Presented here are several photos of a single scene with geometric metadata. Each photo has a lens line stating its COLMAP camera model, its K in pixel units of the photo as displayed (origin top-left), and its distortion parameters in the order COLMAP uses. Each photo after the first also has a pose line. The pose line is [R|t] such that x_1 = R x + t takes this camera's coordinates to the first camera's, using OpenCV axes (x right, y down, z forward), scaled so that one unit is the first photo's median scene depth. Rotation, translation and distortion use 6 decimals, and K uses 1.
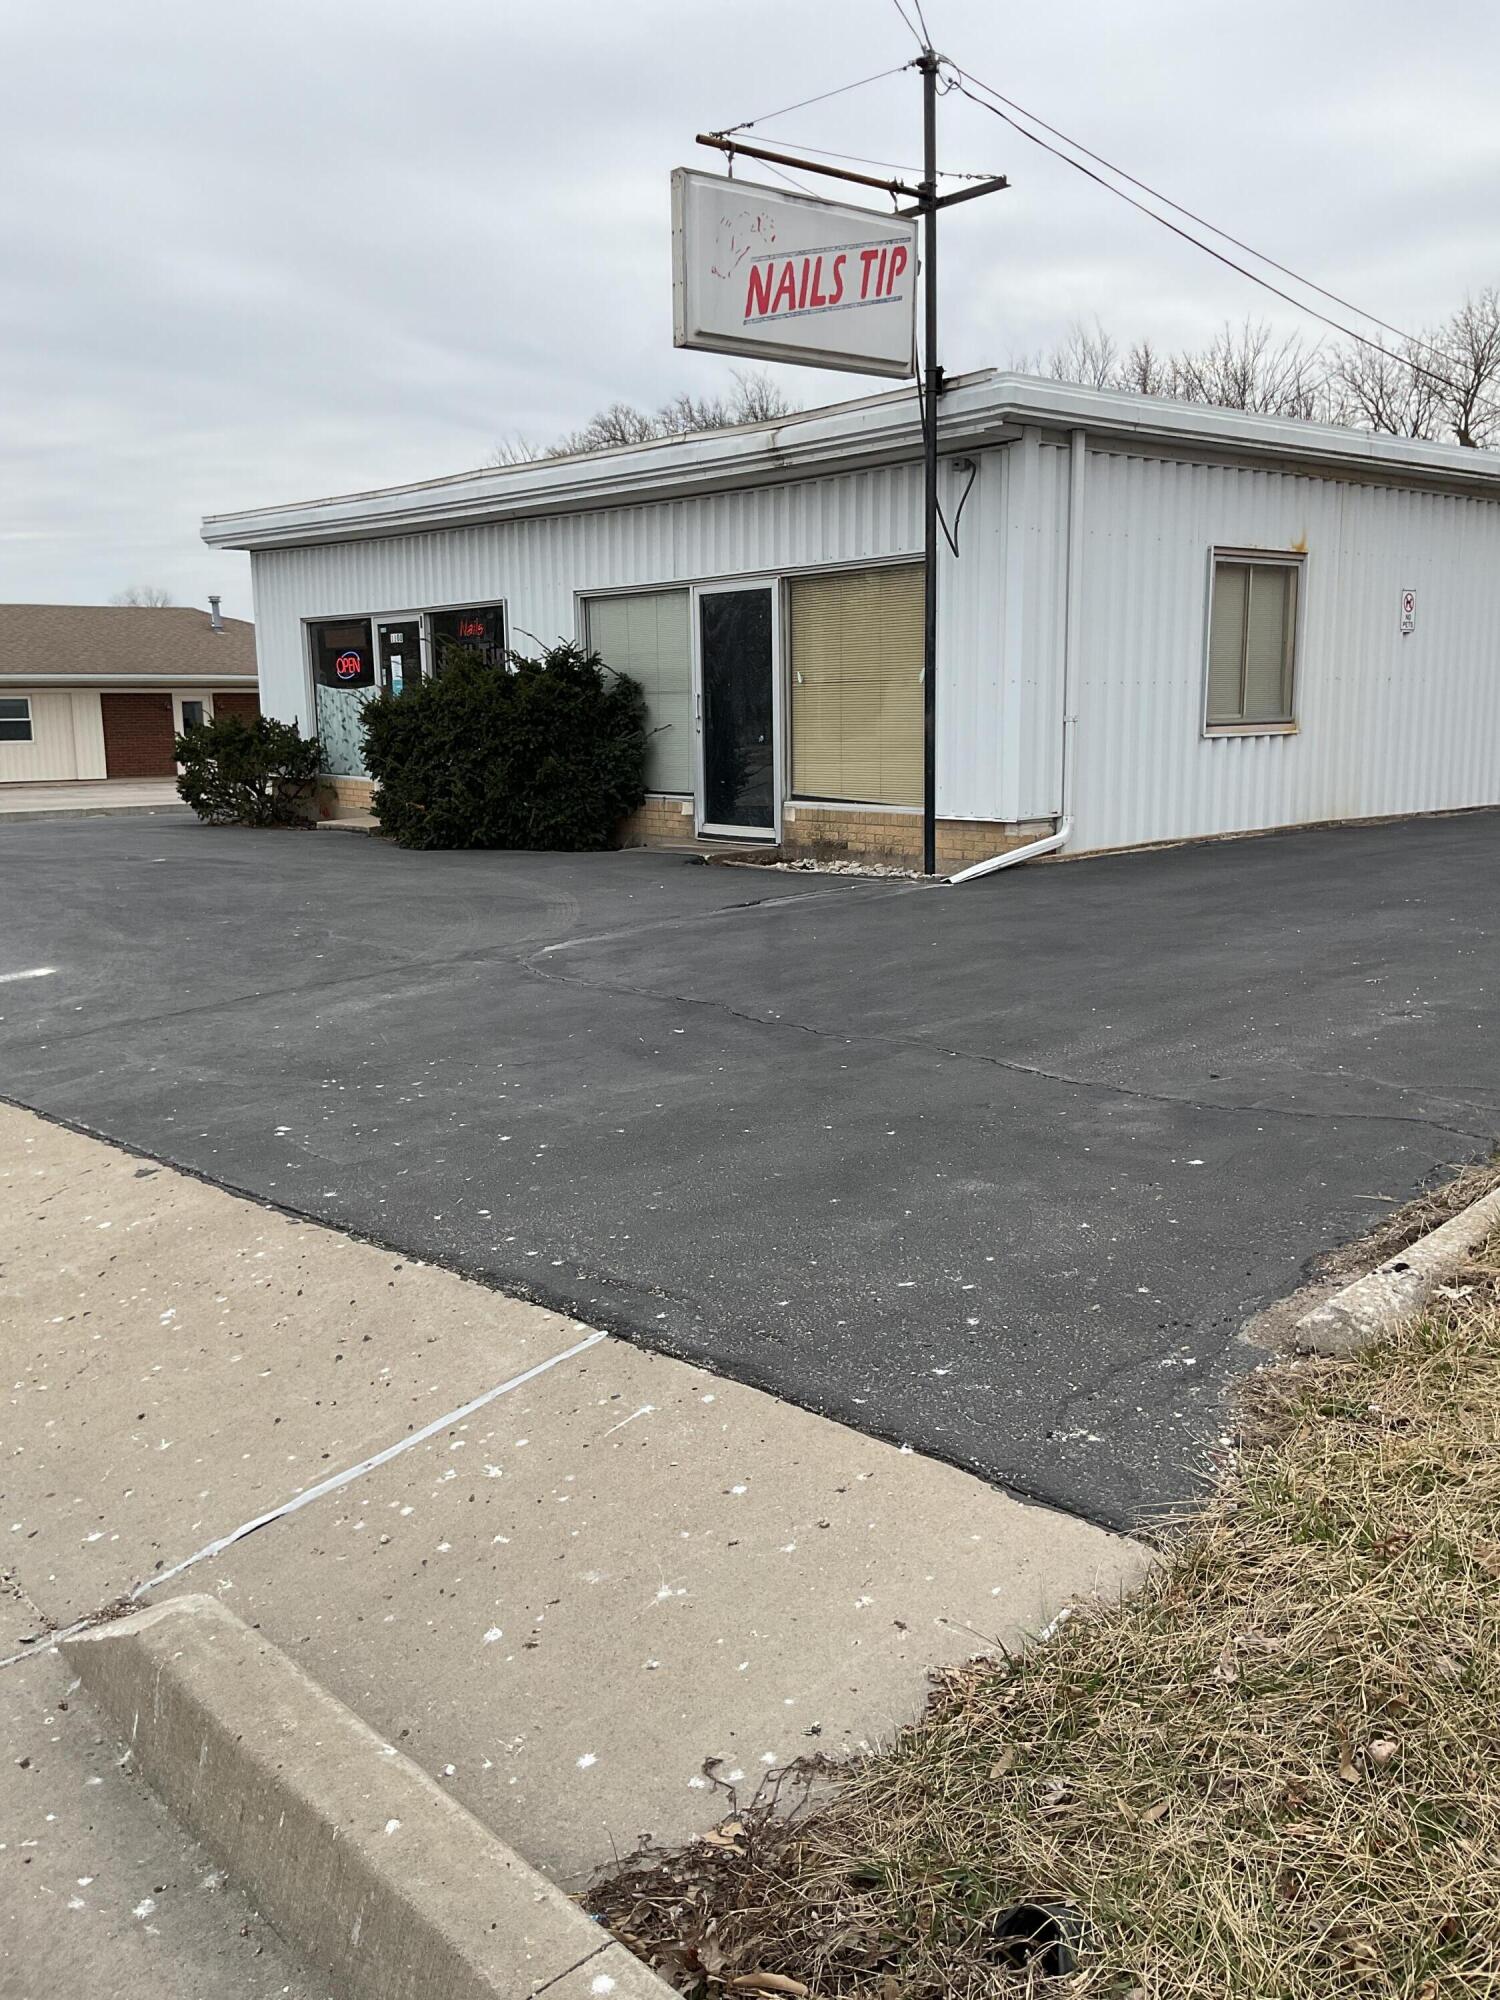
lens RADIAL K [[1640.7, 0, 755.1], [0, 1640.7, 992.4], [0, 0, 1]] dist [0.143019, -0.300146]
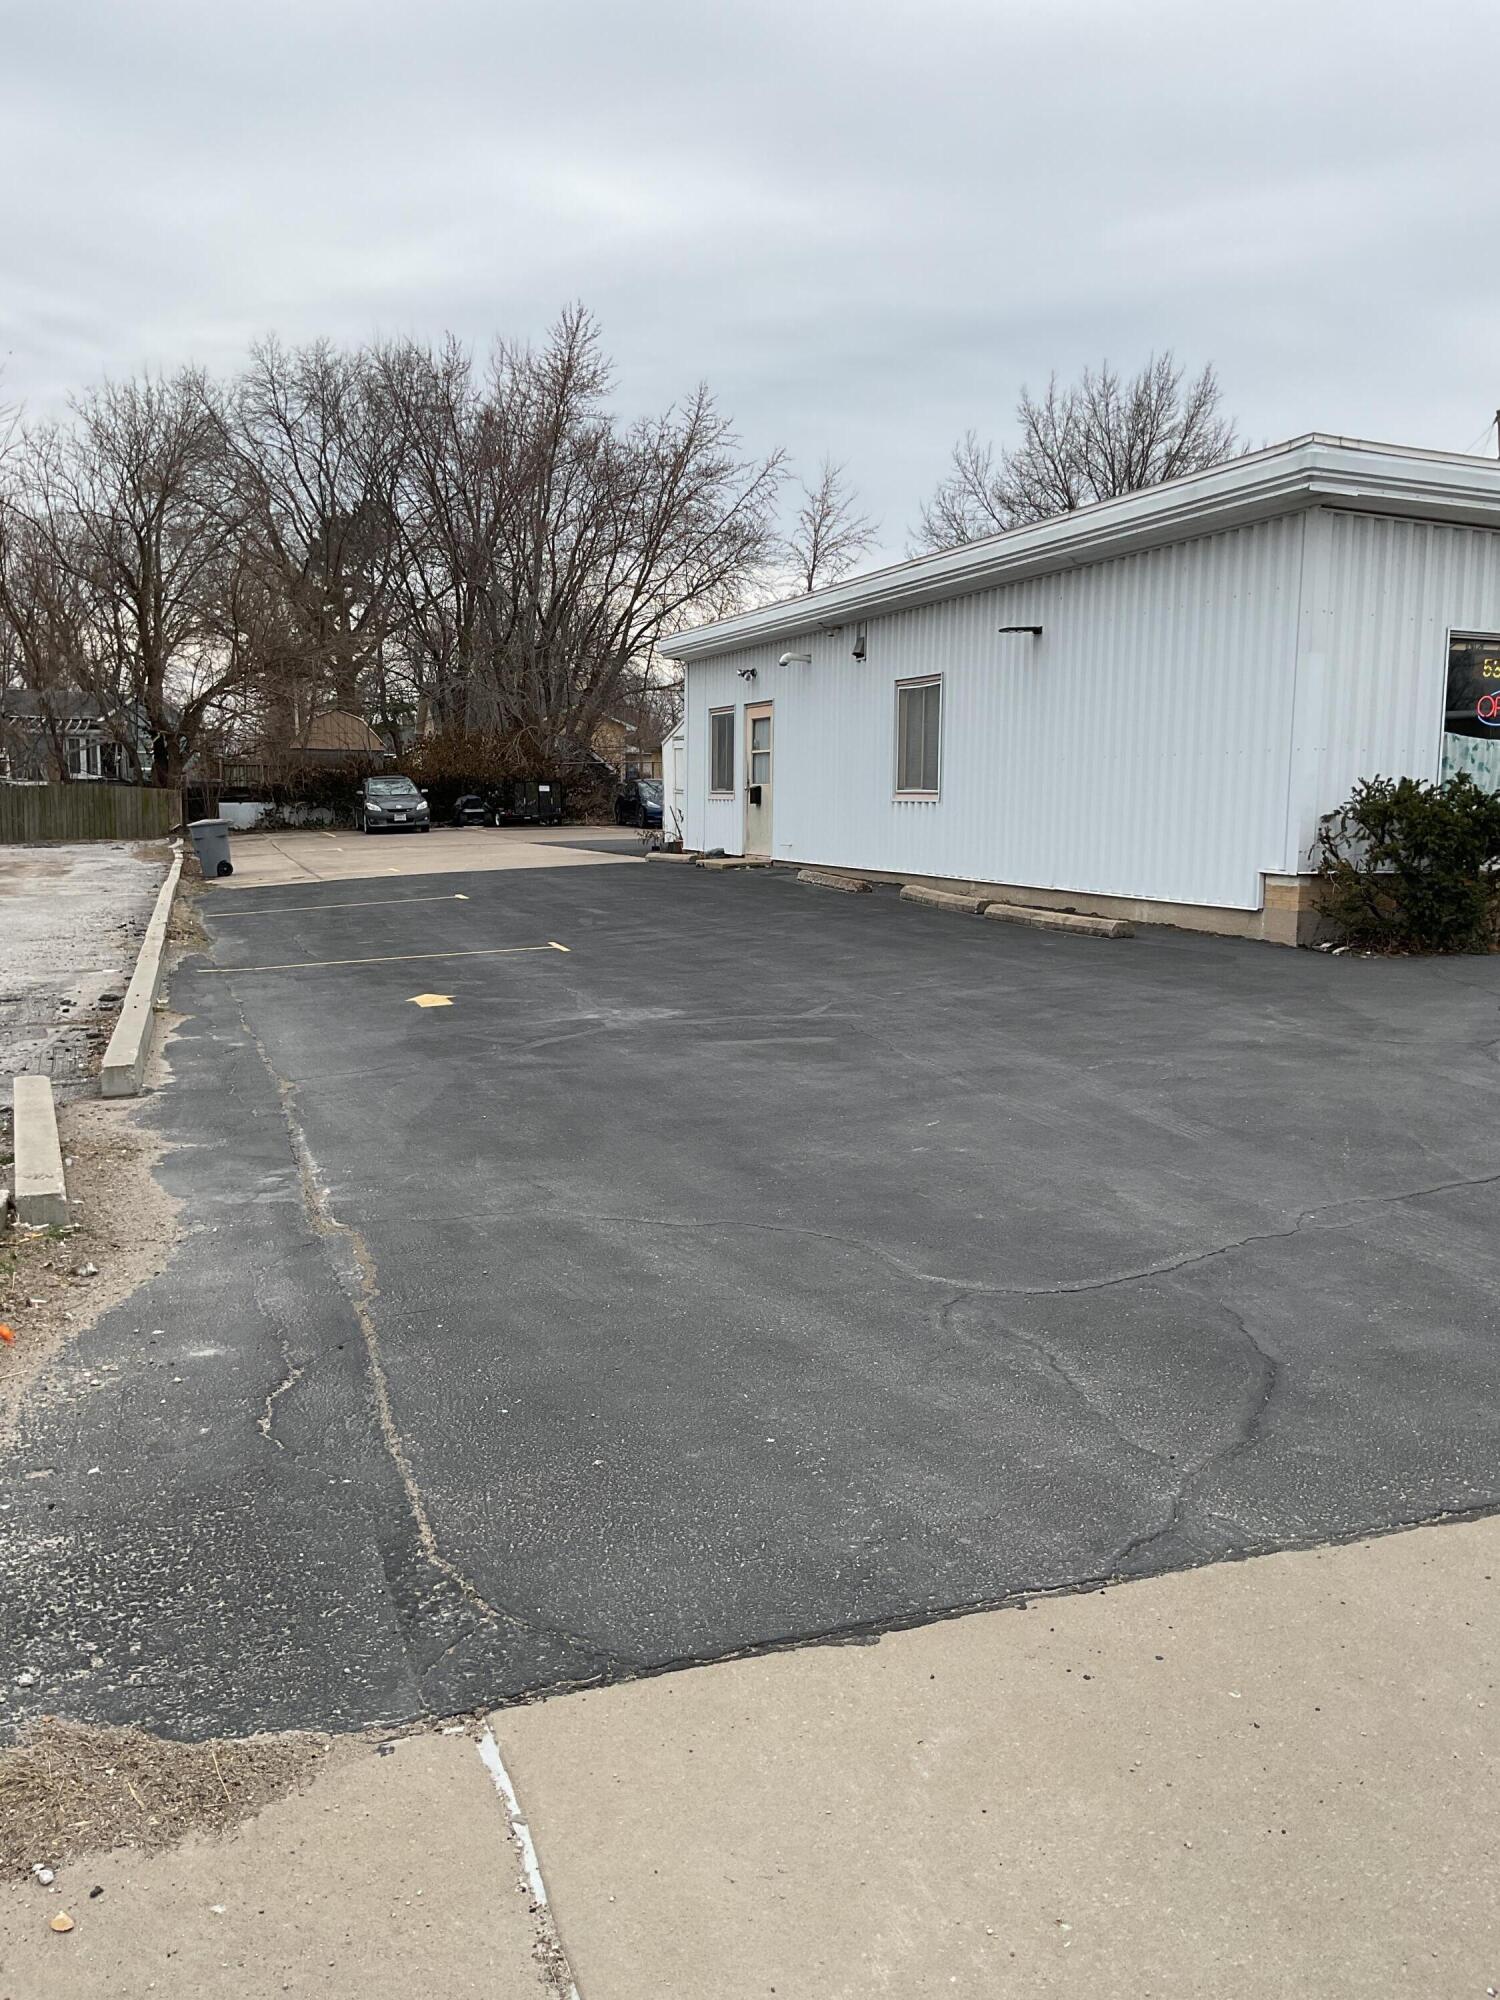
lens RADIAL K [[1635.5, 0, 750.0], [0, 1635.5, 1000.0], [0, 0, 1]] dist [0.144909, -0.299308]
pose [[0.338400, -0.098545, 0.935828, -1.808961], [0.147017, 0.987826, 0.050858, -0.281929], [-0.929447, 0.120372, 0.348768, 1.899823]]
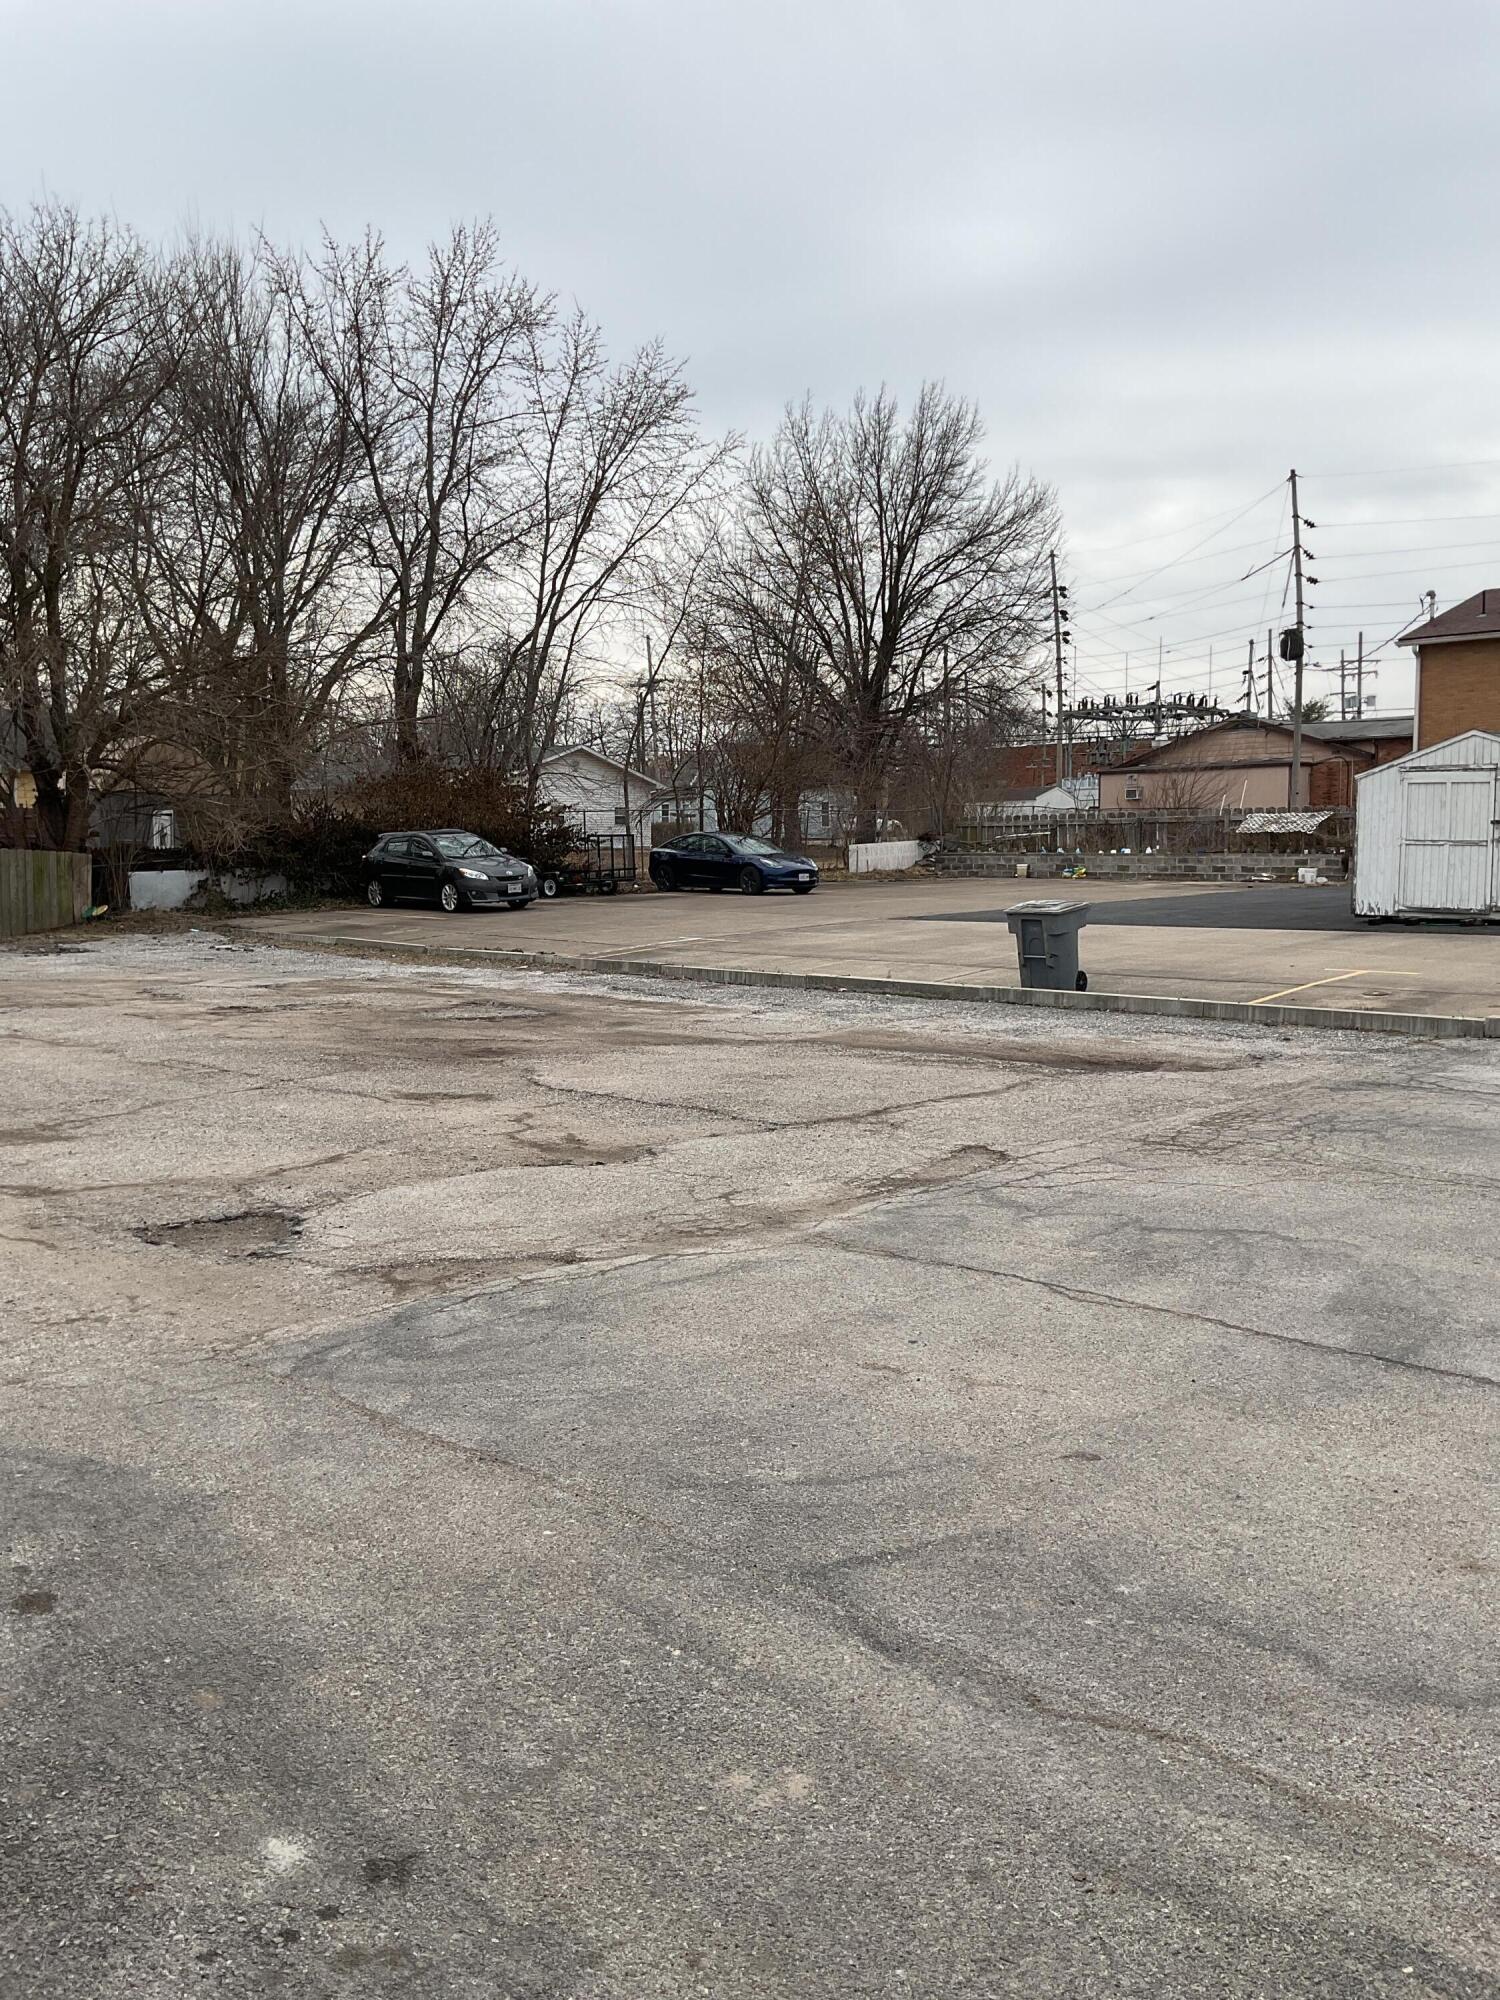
lens RADIAL K [[1635.2, 0, 750.0], [0, 1635.2, 1000.0], [0, 0, 1]] dist [0.134763, -0.281352]
pose [[-0.116026, -0.074818, 0.990424, -1.098197], [0.173901, 0.980226, 0.094420, -0.671556], [-0.977904, 0.183191, -0.100721, 4.087426]]
